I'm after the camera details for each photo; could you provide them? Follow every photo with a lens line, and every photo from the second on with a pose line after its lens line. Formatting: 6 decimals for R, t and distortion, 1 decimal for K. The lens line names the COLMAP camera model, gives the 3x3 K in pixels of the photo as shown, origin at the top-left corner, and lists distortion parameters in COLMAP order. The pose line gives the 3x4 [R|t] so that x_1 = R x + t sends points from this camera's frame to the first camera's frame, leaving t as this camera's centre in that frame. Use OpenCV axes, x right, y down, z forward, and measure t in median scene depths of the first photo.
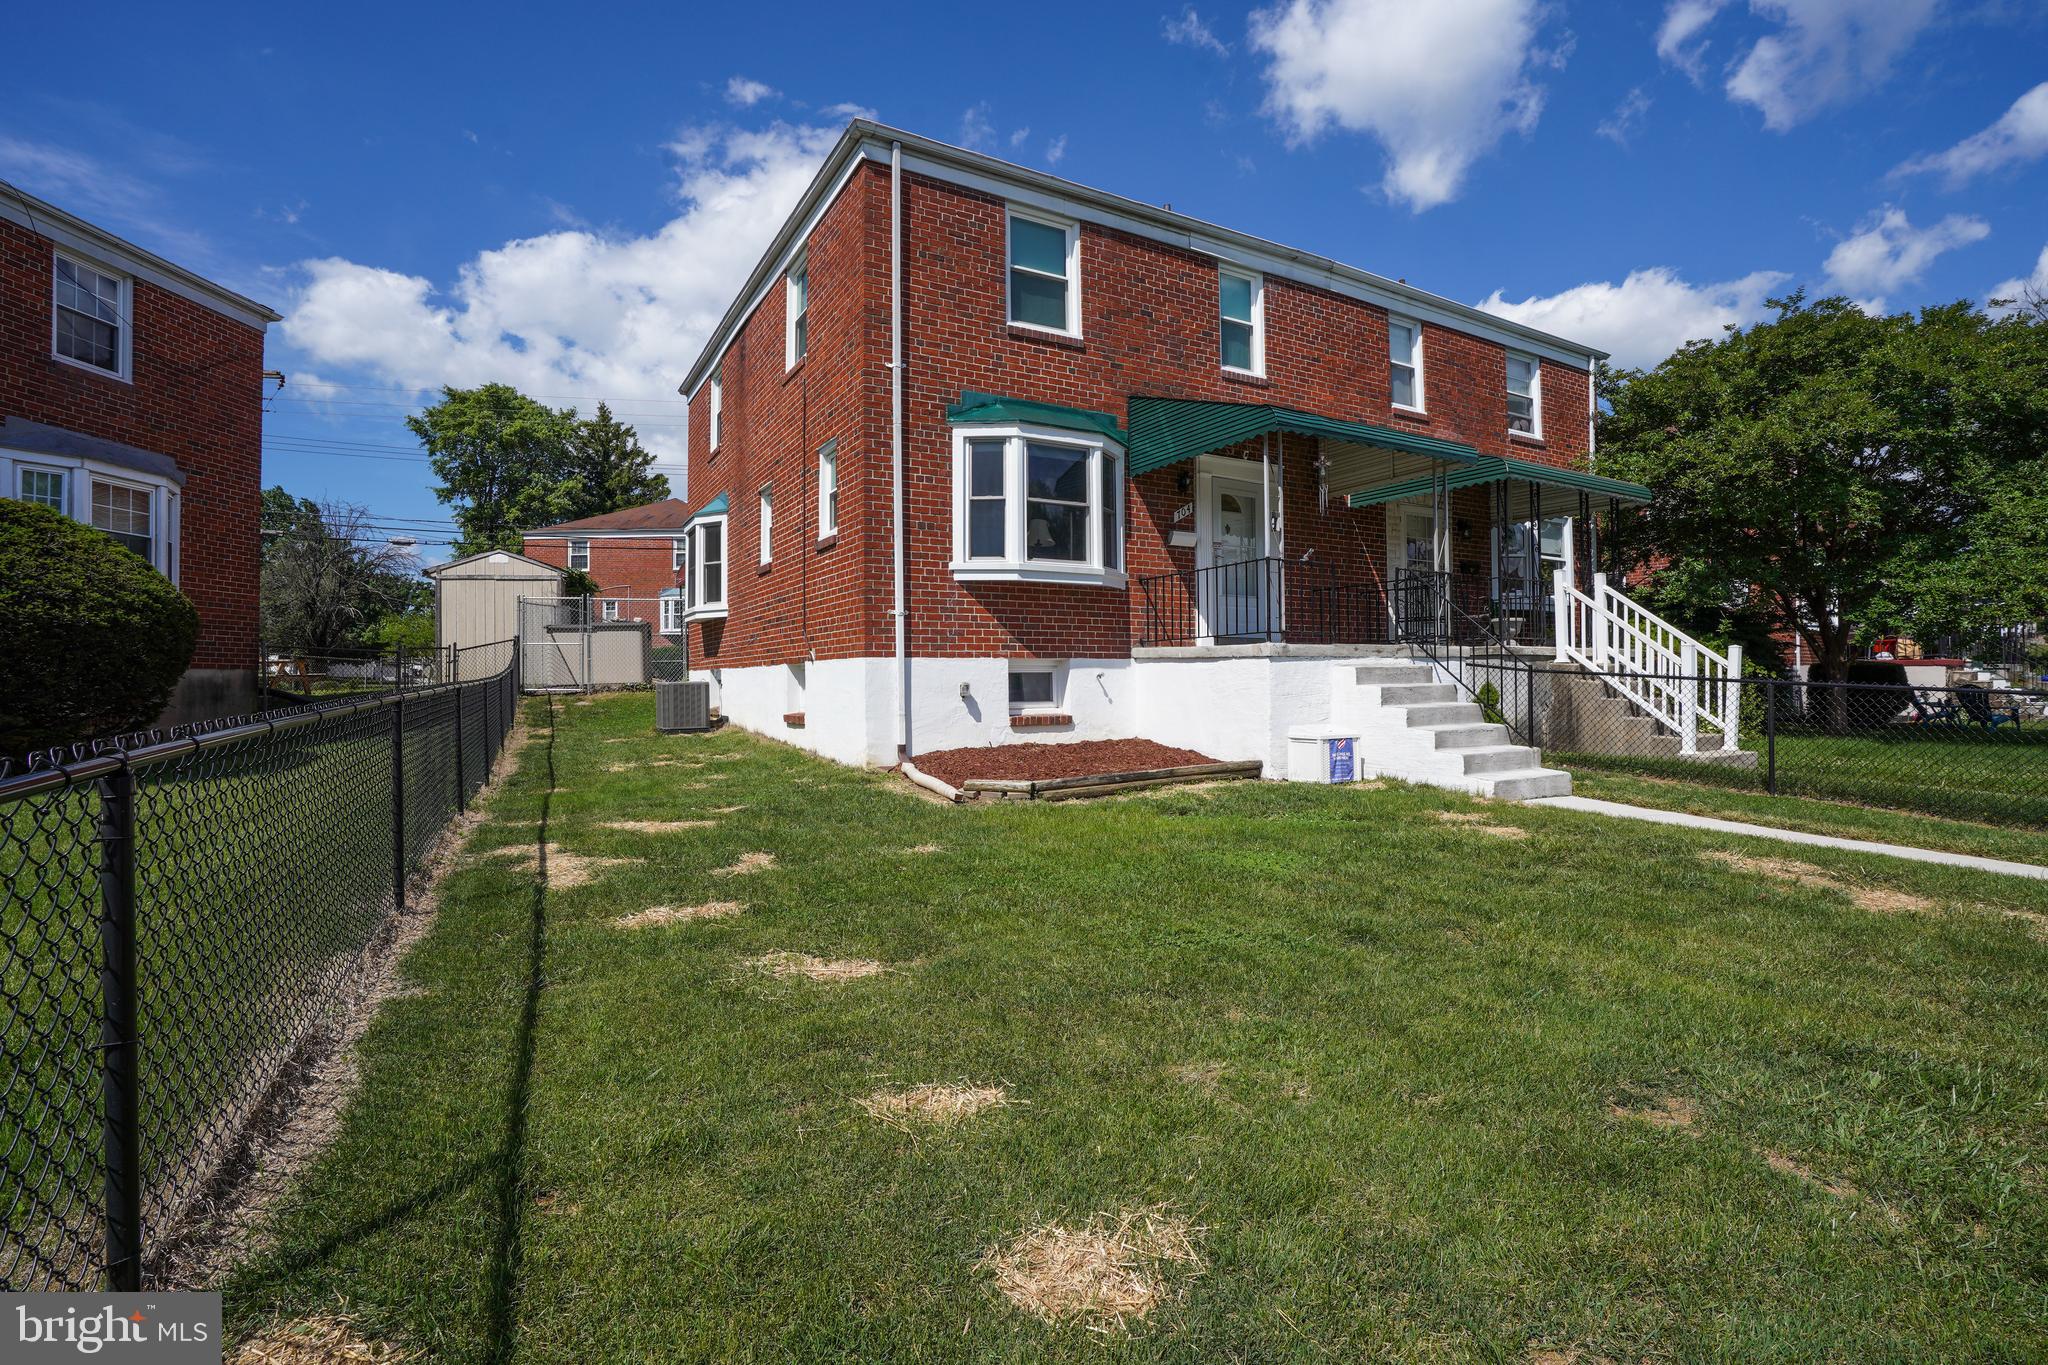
lens RADIAL K [[943.8, 0, 1071.5], [0, 943.8, 697.7], [0, 0, 1]] dist [-0.063055, 0.022425]
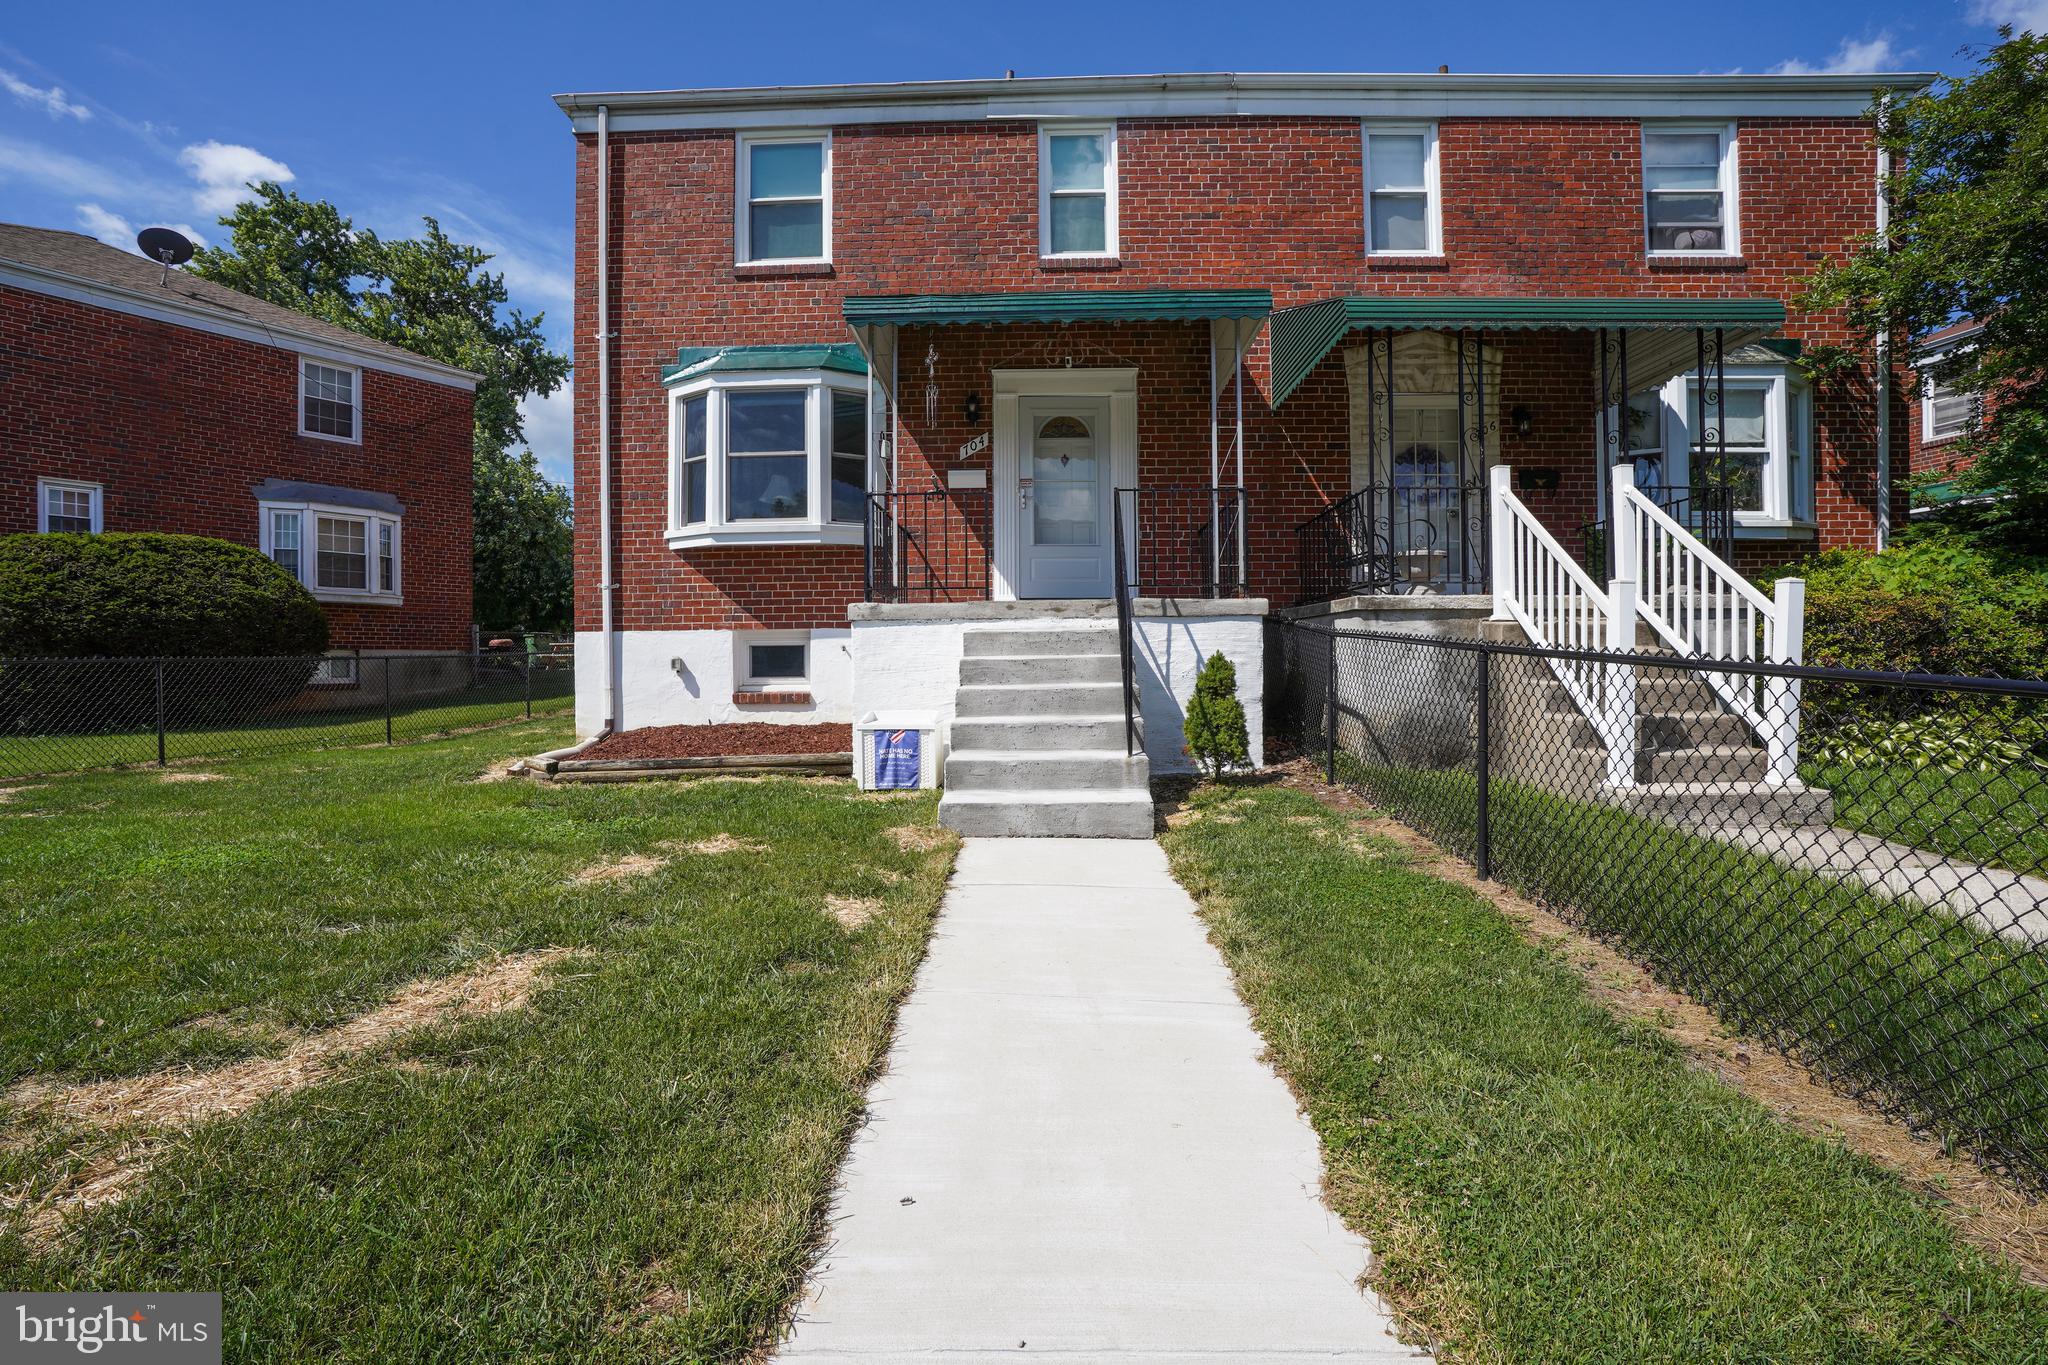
lens RADIAL K [[943.8, 0, 1035.7], [0, 943.8, 695.9], [0, 0, 1]] dist [-0.063055, 0.022425]
pose [[0.851352, 0.018969, -0.524251, 0.644939], [-0.006208, 0.999640, 0.026089, -0.002761], [0.524558, -0.018957, 0.851164, 0.359441]]
